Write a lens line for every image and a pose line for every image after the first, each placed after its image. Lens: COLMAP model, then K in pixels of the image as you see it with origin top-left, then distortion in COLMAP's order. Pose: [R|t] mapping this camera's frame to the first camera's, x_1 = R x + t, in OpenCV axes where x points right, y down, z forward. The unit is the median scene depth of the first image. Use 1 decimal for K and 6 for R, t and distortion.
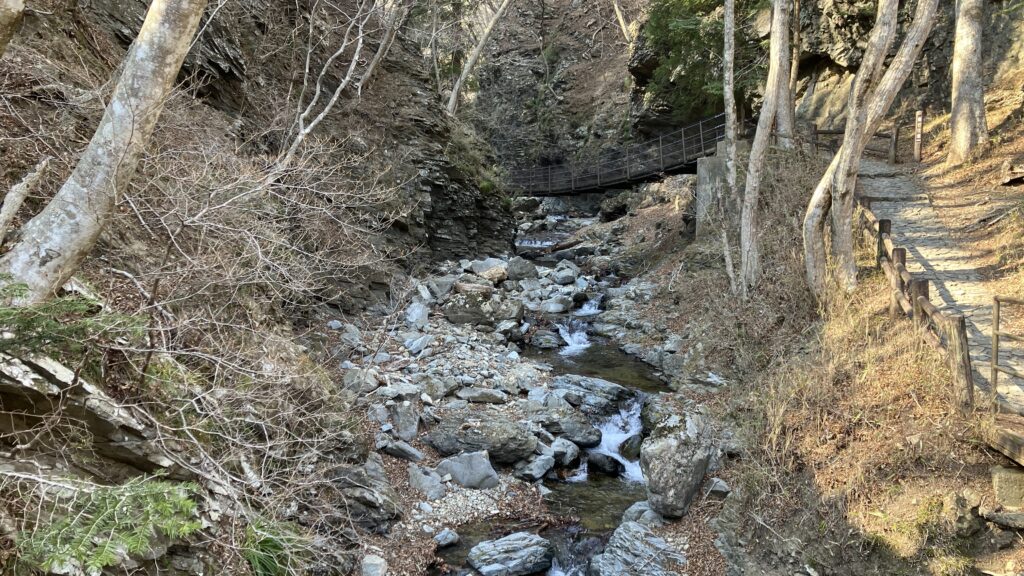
lens RADIAL K [[838.2, 0, 510.1], [0, 838.2, 277.7], [0, 0, 1]] dist [0.023498, -0.011443]
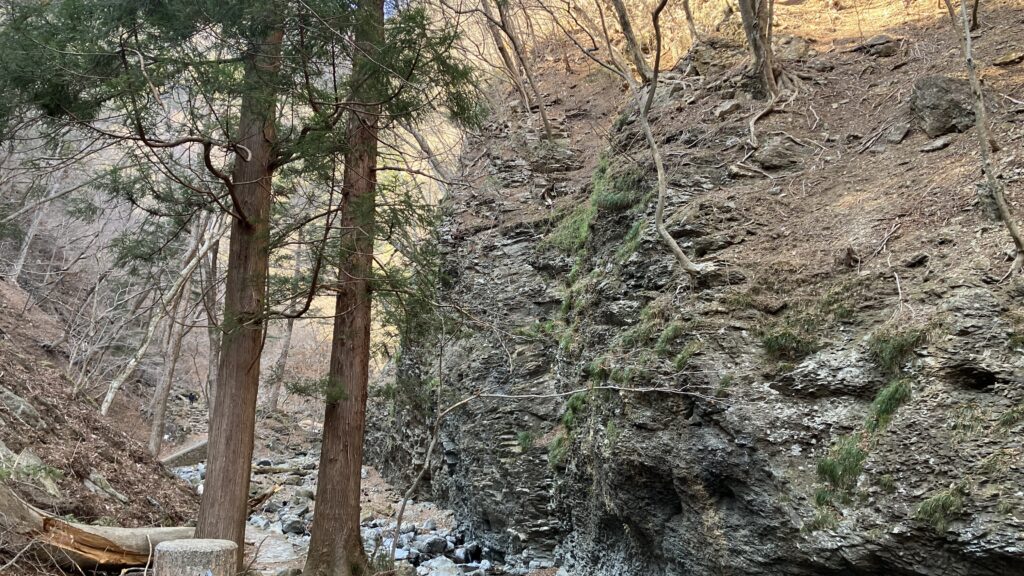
lens RADIAL K [[838.2, 0, 510.1], [0, 838.2, 277.7], [0, 0, 1]] dist [0.023498, -0.011443]
pose [[0.993676, 0.036410, 0.106218, -0.043985], [0.001768, 0.940776, -0.339025, -0.110967], [-0.112271, 0.337068, 0.934762, 0.748690]]
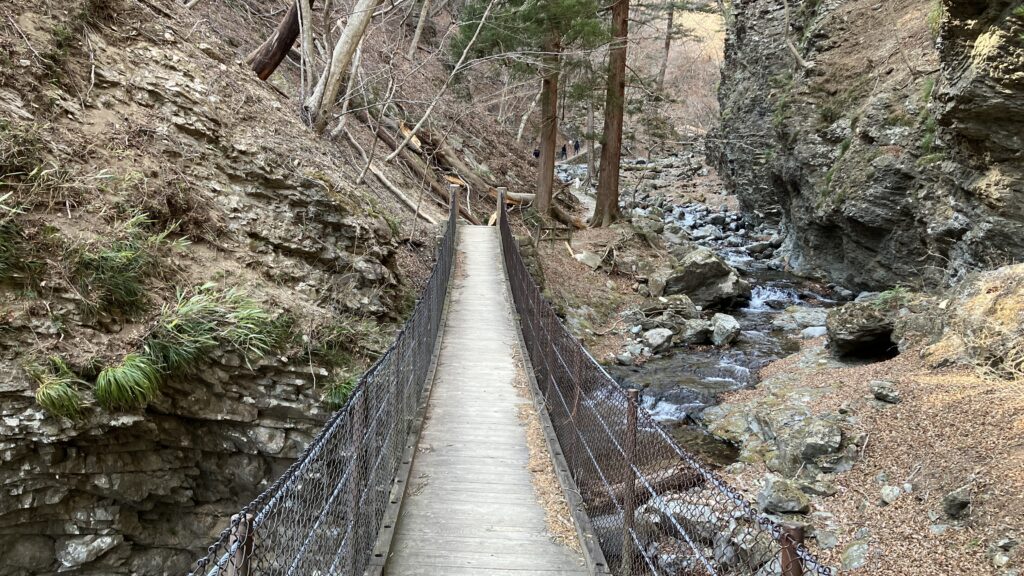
lens RADIAL K [[838.2, 0, 510.1], [0, 838.2, 277.7], [0, 0, 1]] dist [0.023498, -0.011443]
pose [[0.932629, 0.079247, -0.352026, 0.084356], [-0.073142, 0.996851, 0.030631, -0.084143], [0.353345, -0.002819, 0.935489, 0.445980]]
